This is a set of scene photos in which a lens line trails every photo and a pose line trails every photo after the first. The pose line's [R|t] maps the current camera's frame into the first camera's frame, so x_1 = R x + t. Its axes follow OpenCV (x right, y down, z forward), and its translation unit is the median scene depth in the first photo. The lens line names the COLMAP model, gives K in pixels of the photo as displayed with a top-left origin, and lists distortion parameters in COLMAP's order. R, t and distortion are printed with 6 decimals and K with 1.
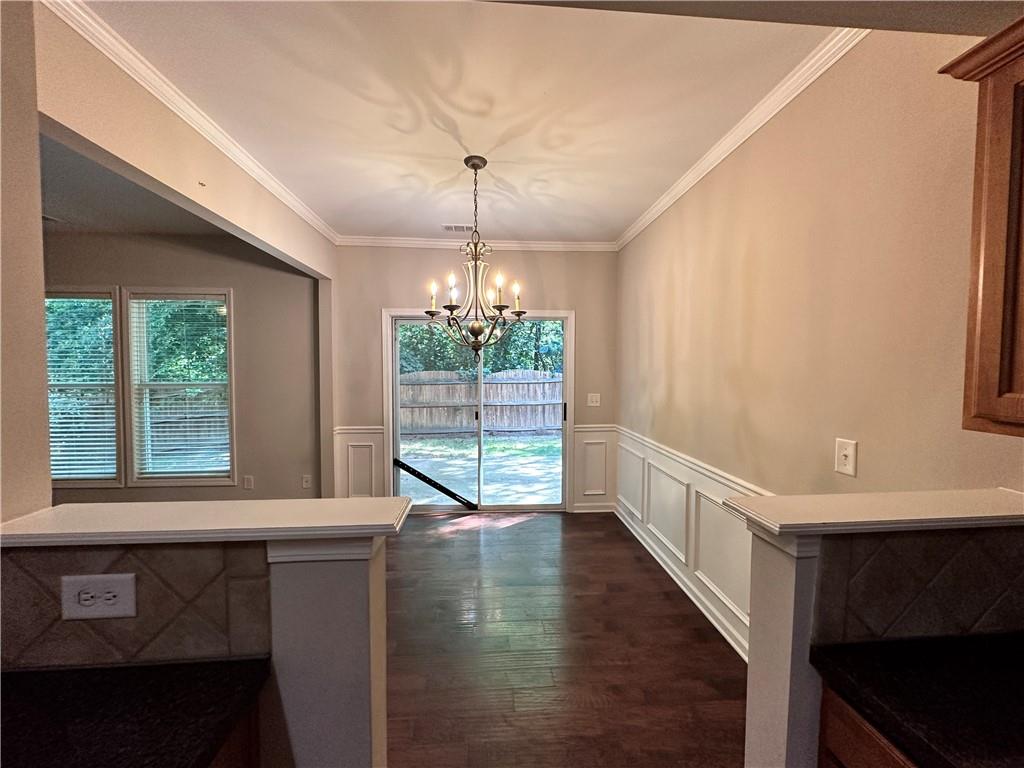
lens RADIAL K [[407.4, 0, 512.0], [0, 407.4, 384.0], [0, 0, 1]] dist [0.000060, 0.000230]
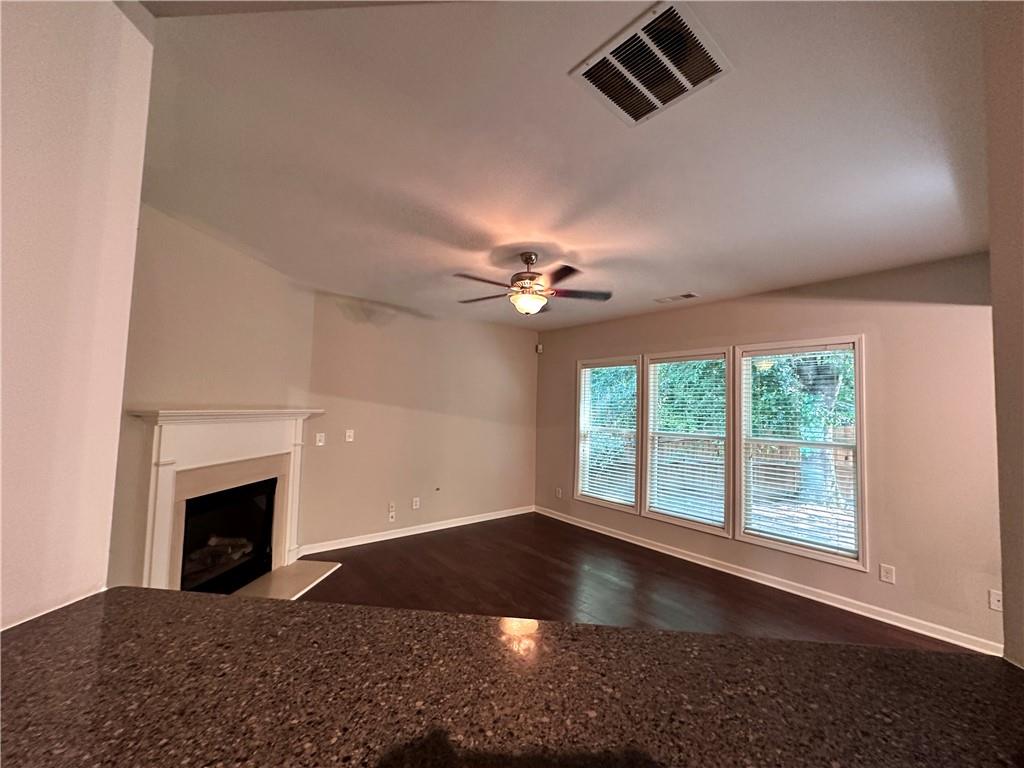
lens RADIAL K [[415.8, 0, 512.0], [0, 415.8, 384.0], [0, 0, 1]] dist [0.028147, 0.000094]
pose [[0.589453, -0.034167, -0.807080, -0.418471], [-0.058154, 0.994718, -0.084583, -0.012949], [0.805707, 0.096793, 0.584353, -0.111760]]
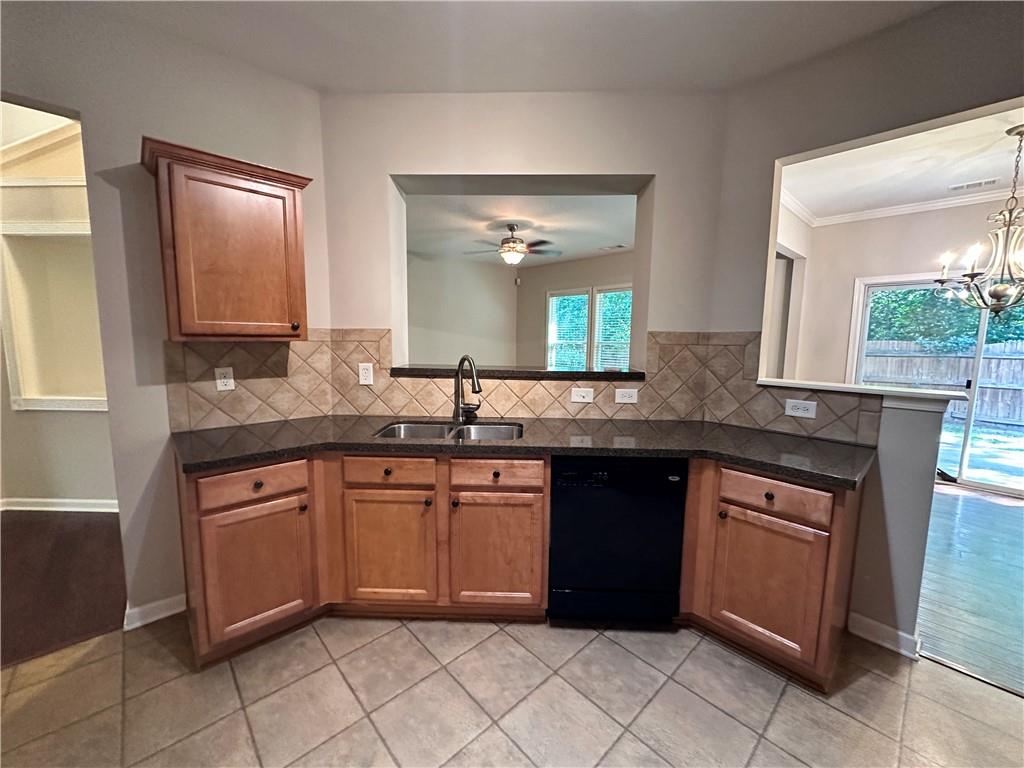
lens RADIAL K [[407.4, 0, 512.0], [0, 407.4, 384.0], [0, 0, 1]] dist [0.000060, 0.000230]
pose [[0.632936, 0.093255, -0.768567, -0.035168], [-0.039600, 0.995319, 0.088156, 0.040900], [0.773191, -0.025362, 0.633666, -0.444597]]
